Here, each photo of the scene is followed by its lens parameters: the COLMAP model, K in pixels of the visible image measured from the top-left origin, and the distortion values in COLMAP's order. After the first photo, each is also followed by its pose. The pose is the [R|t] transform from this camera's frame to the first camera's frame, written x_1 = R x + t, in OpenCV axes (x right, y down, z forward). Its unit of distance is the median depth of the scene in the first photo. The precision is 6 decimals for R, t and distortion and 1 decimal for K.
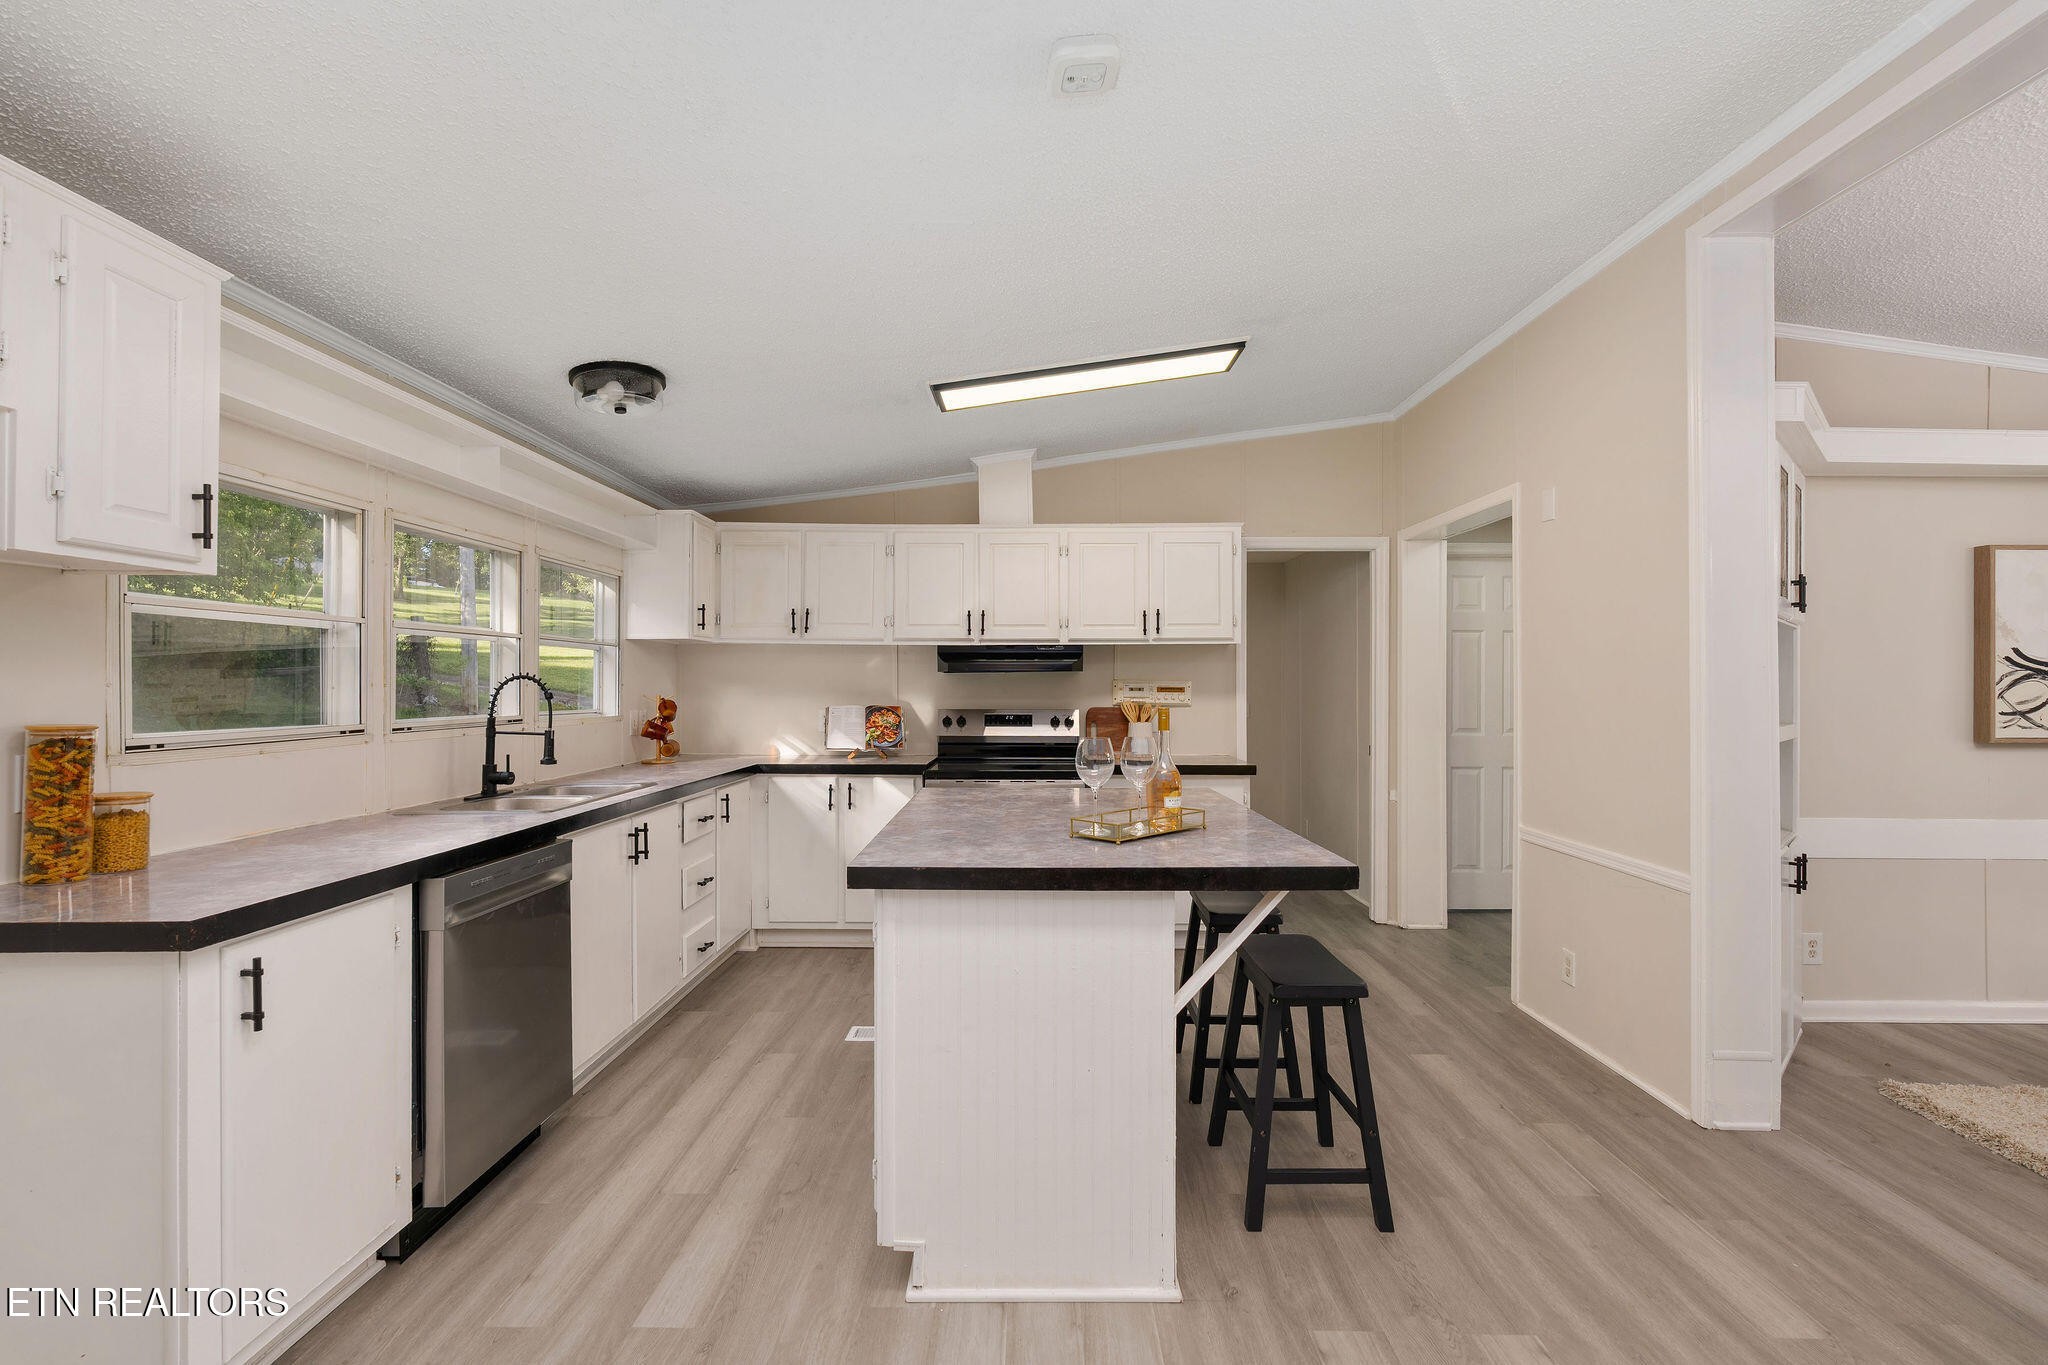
lens RADIAL K [[930.6, 0, 1024.0], [0, 930.6, 682.5], [0, 0, 1]] dist [-0.002729, 0.000098]
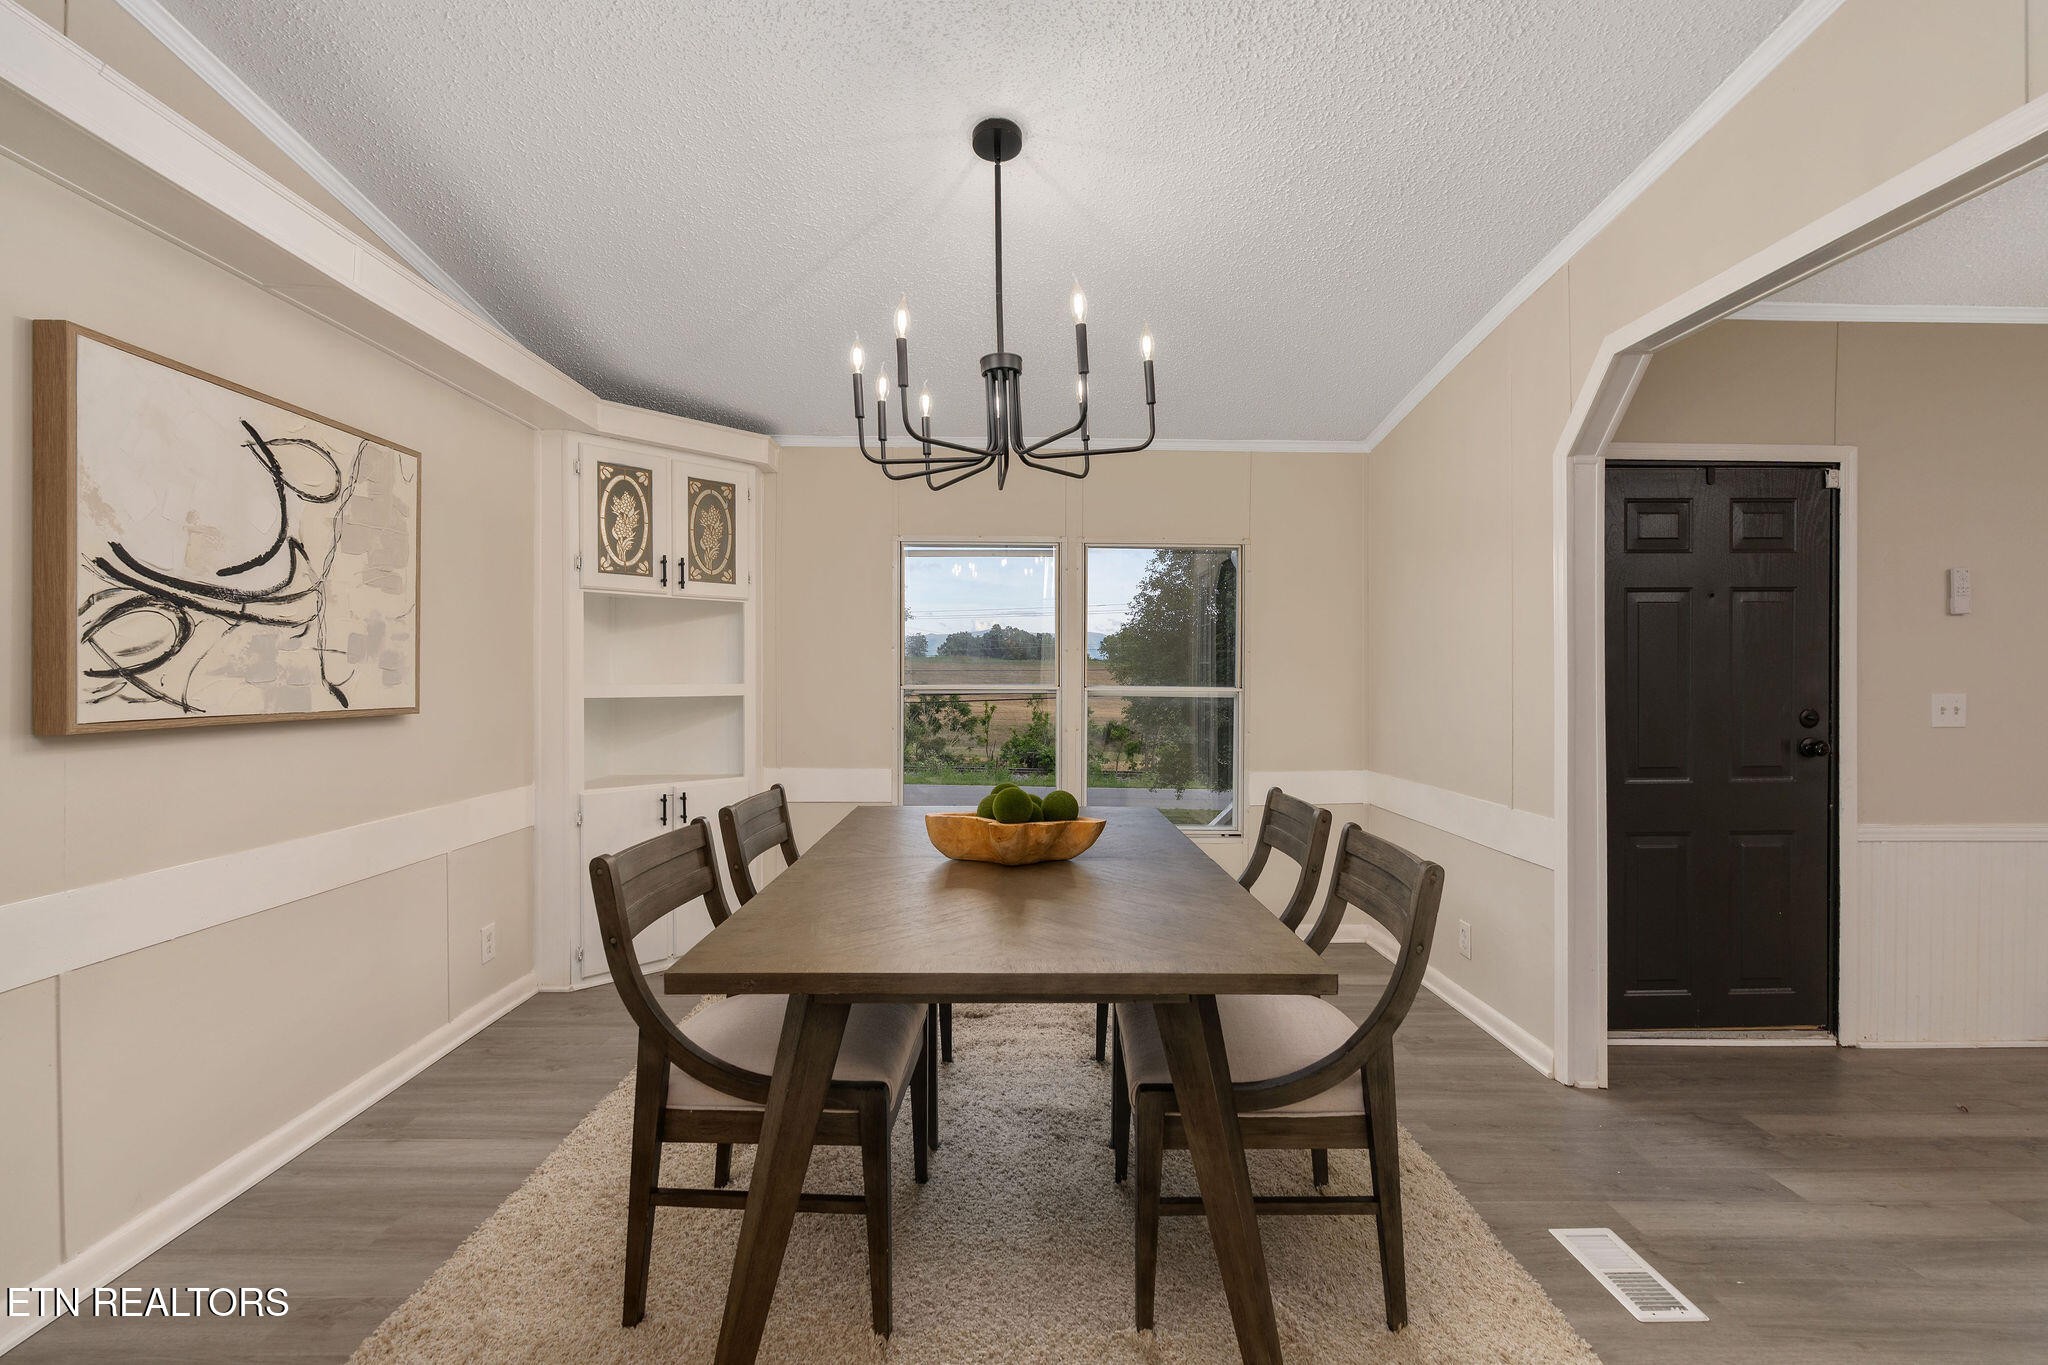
lens RADIAL K [[930.6, 0, 1024.0], [0, 930.6, 682.5], [0, 0, 1]] dist [-0.002729, 0.000098]
pose [[-0.030363, -0.011814, 0.999469, 0.502997], [-0.006852, 0.999909, 0.011611, 0.026781], [-0.999515, -0.006496, -0.030442, 0.478287]]
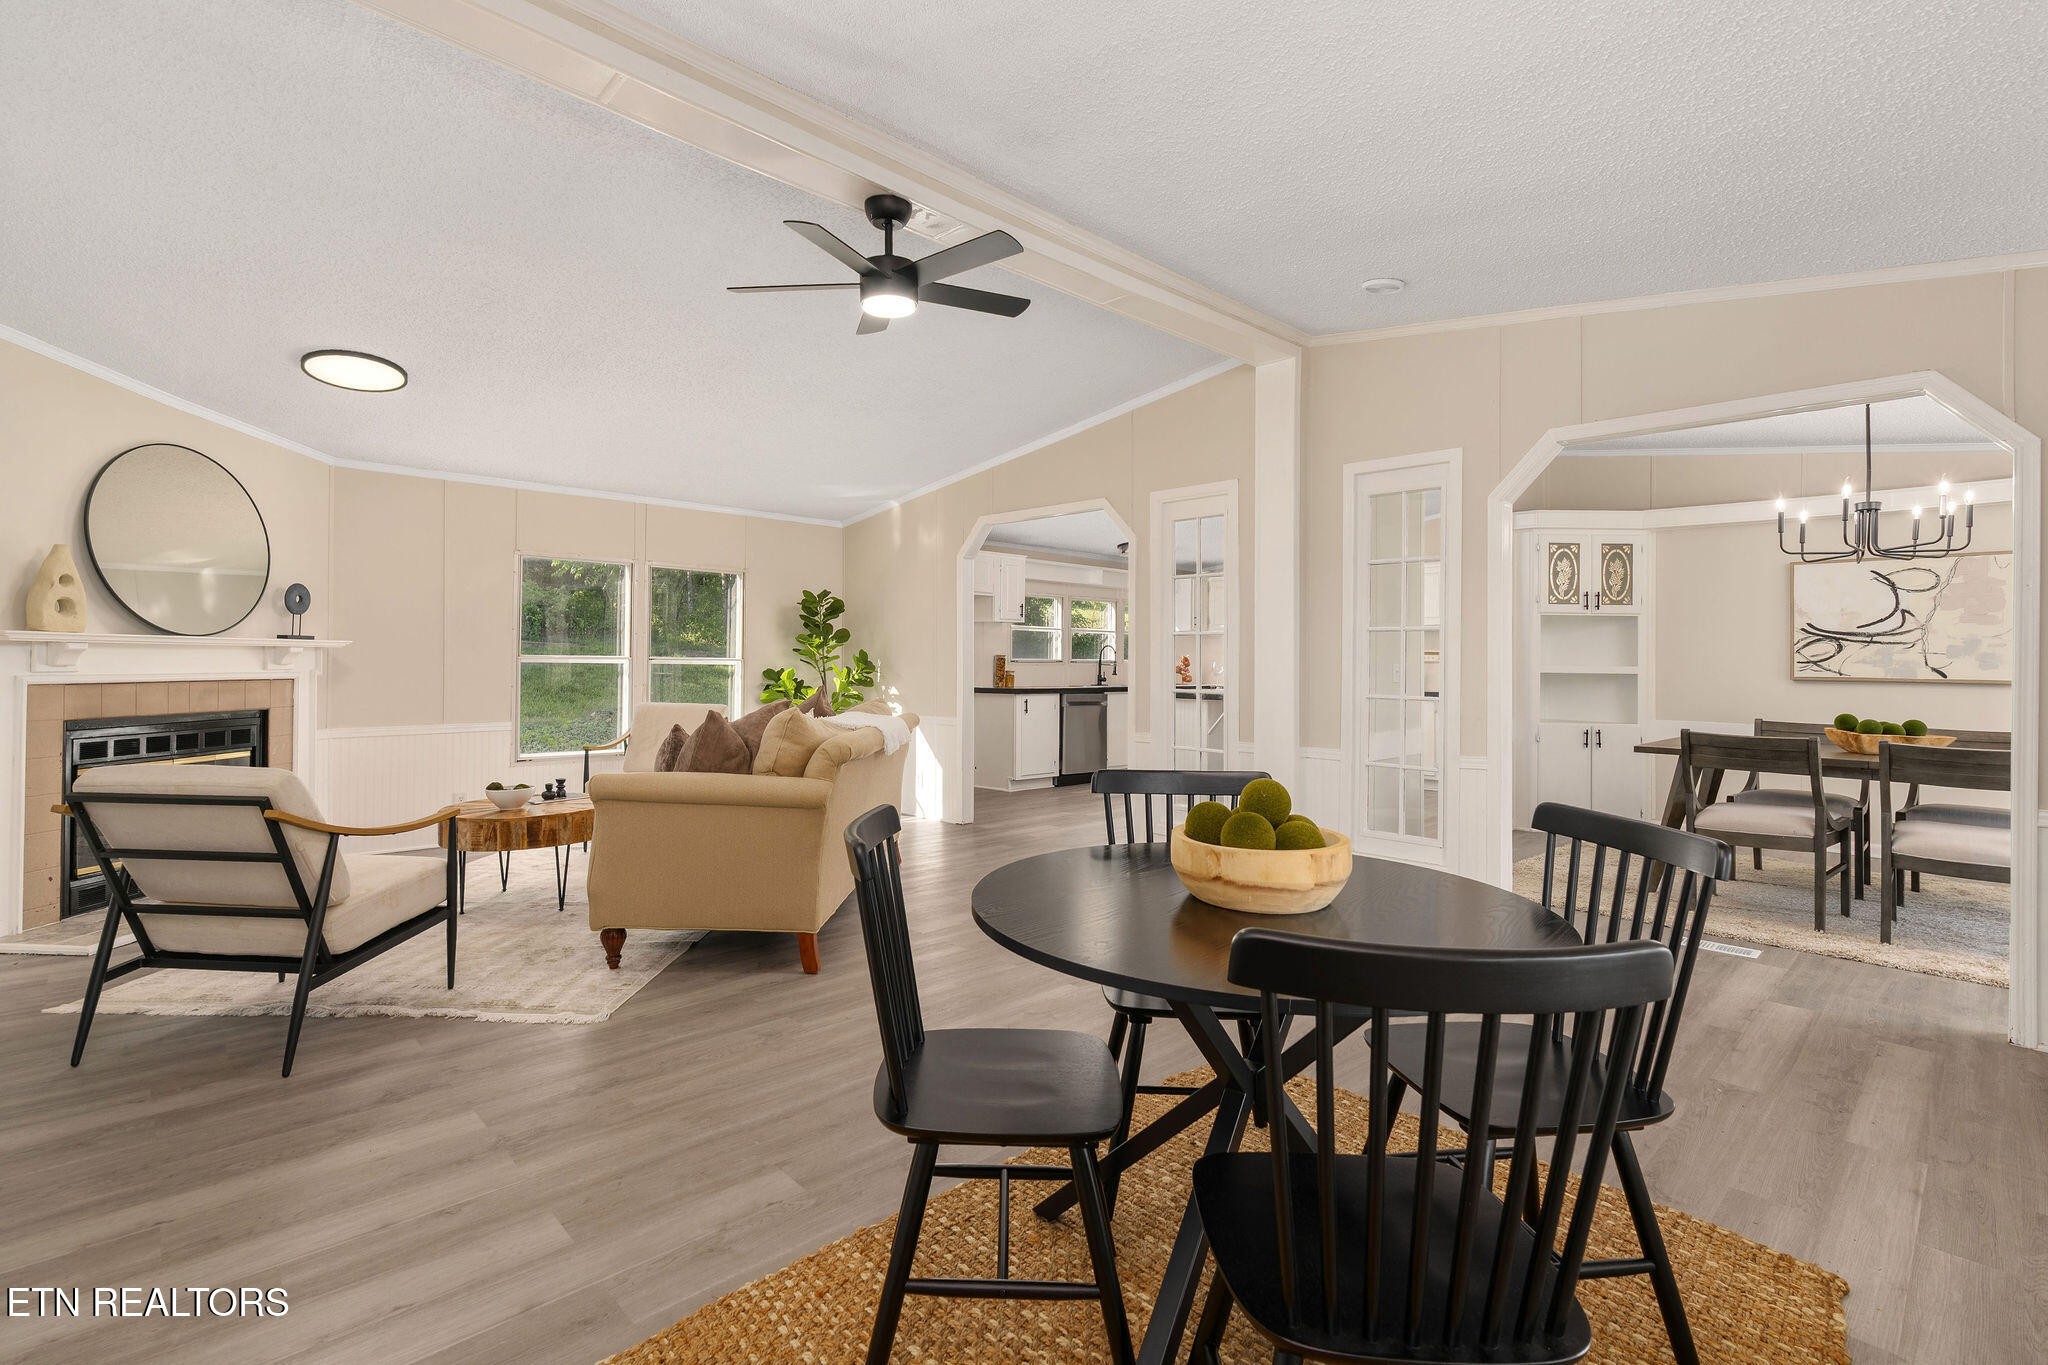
lens RADIAL K [[937.0, 0, 1013.8], [0, 937.0, 650.4], [0, 0, 1]] dist [-0.001779, -0.000903]
pose [[0.694860, -0.003812, -0.719135, 1.179563], [-0.007318, 0.999897, -0.012372, 0.039655], [0.719107, 0.013859, 0.694761, -1.099174]]
